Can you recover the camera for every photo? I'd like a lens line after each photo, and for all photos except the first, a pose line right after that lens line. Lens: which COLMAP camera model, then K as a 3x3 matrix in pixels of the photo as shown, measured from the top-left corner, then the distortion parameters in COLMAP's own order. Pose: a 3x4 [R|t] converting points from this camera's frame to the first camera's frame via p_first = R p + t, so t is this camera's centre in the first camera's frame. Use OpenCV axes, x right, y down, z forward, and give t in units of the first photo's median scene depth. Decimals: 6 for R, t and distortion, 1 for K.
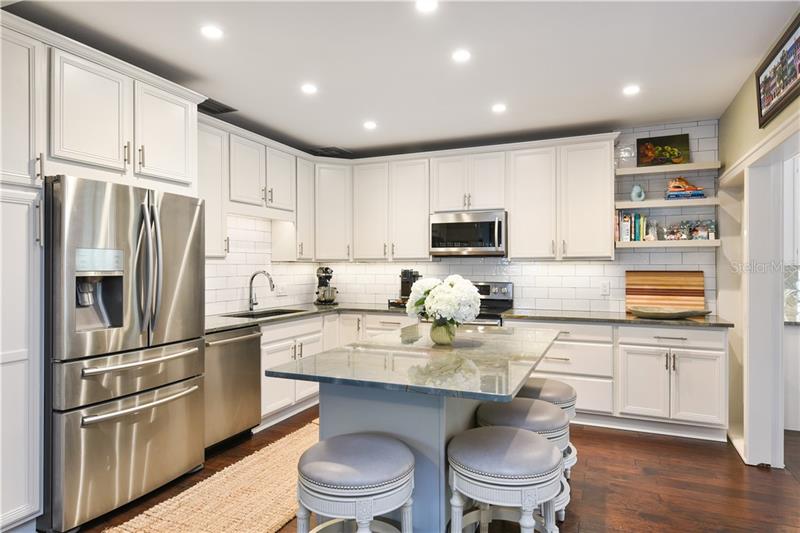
lens RADIAL K [[478.9, 0, 400.0], [0, 478.9, 266.5], [0, 0, 1]] dist [0.021104, -0.025426]
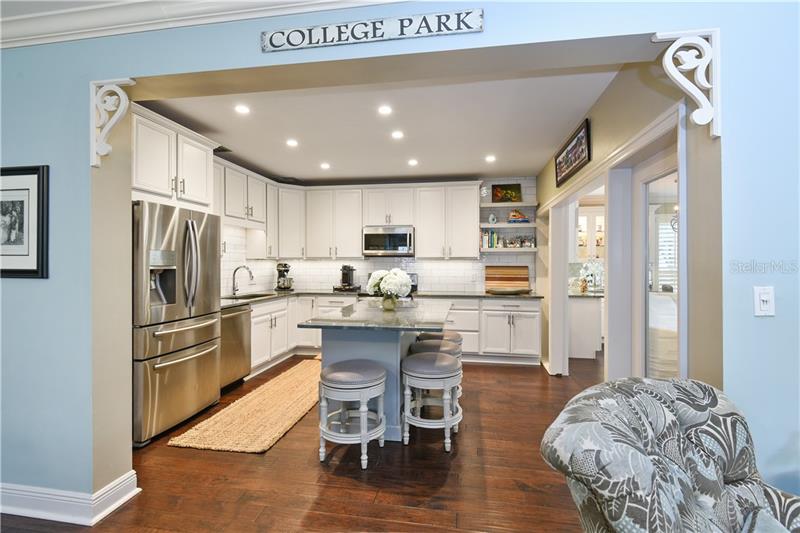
lens RADIAL K [[379.8, 0, 400.0], [0, 379.8, 266.5], [0, 0, 1]] dist [0.001633, -0.000015]
pose [[0.971486, -0.000076, 0.237099, -0.121856], [-0.001916, 0.999965, 0.008172, 0.000738], [-0.237091, -0.008393, 0.971451, -0.187757]]
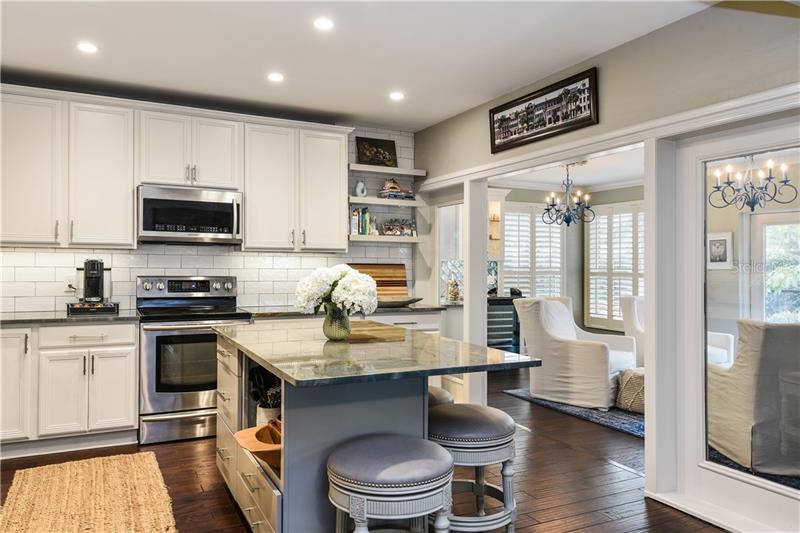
lens RADIAL K [[584.5, 0, 400.0], [0, 584.5, 266.5], [0, 0, 1]] dist [0.002339, 0.000842]
pose [[0.634088, 0.004135, 0.773250, -0.450783], [-0.009862, 0.999948, 0.002739, 0.011700], [-0.773198, -0.009363, 0.634095, 0.132264]]
